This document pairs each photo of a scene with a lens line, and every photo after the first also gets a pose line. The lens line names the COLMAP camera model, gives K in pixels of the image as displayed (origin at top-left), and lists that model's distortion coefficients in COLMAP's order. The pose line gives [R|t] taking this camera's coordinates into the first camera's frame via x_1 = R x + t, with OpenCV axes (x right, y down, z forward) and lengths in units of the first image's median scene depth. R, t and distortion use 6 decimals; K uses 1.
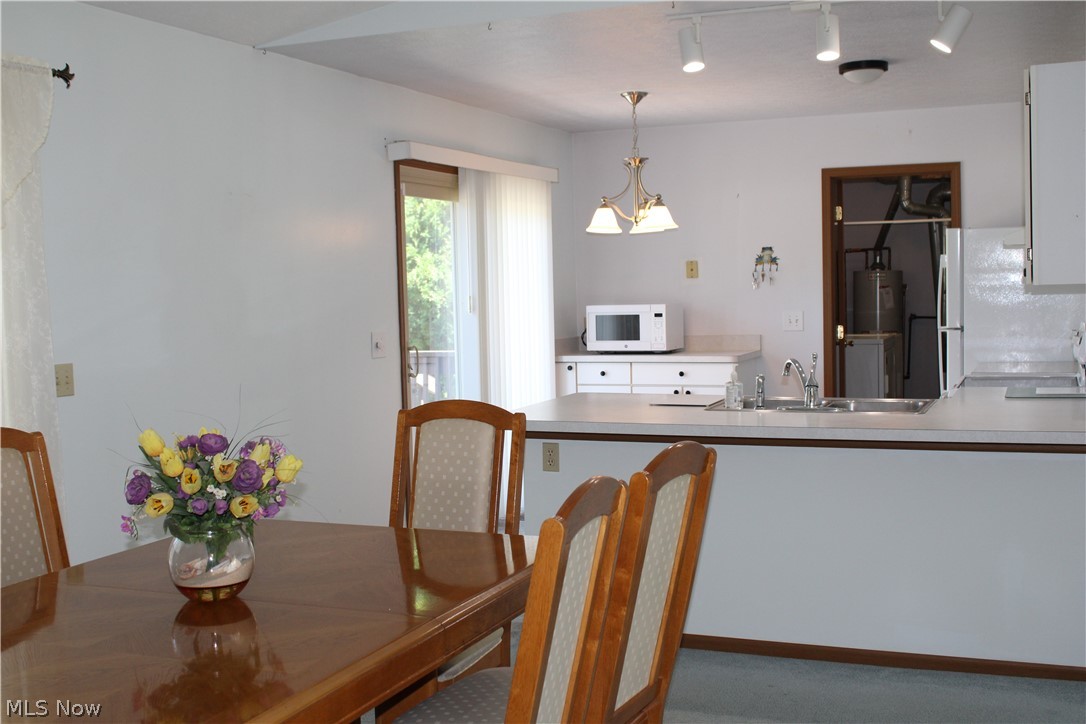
lens RADIAL K [[1258.8, 0, 543.0], [0, 1258.8, 350.9], [0, 0, 1]] dist [-0.110974, 0.168124]
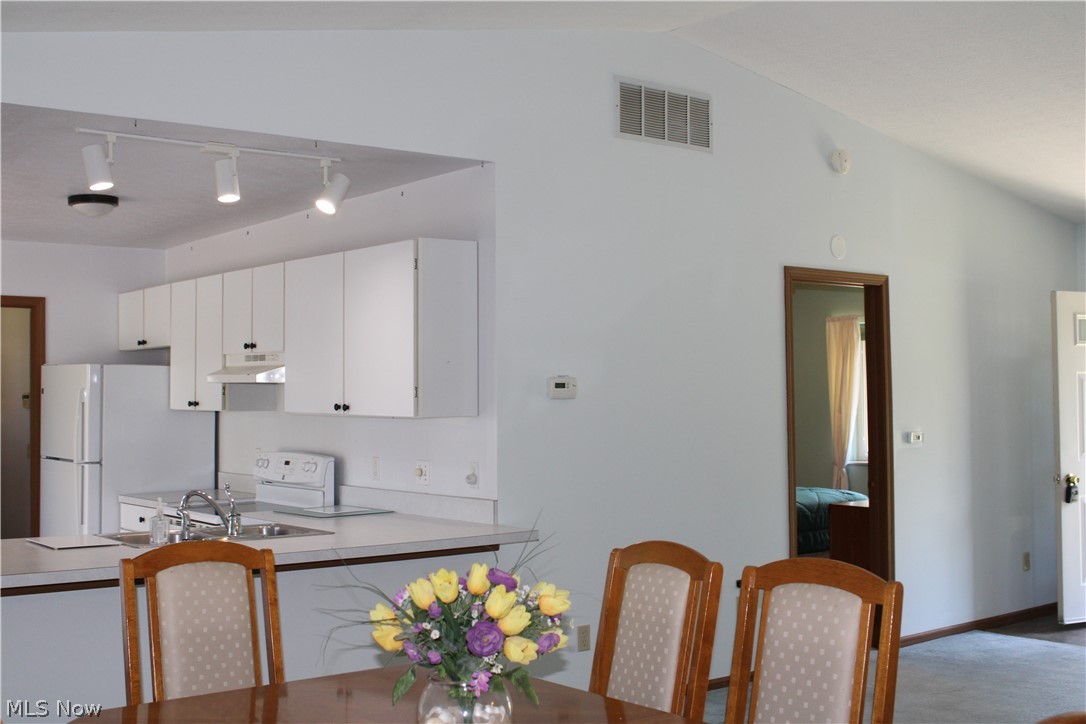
lens RADIAL K [[1258.8, 0, 543.0], [0, 1258.8, 350.9], [0, 0, 1]] dist [-0.110974, 0.168124]
pose [[0.492811, 0.053695, 0.868478, -0.322739], [0.045677, 0.995122, -0.087444, -0.002870], [-0.868937, 0.082763, 0.487954, 0.158018]]
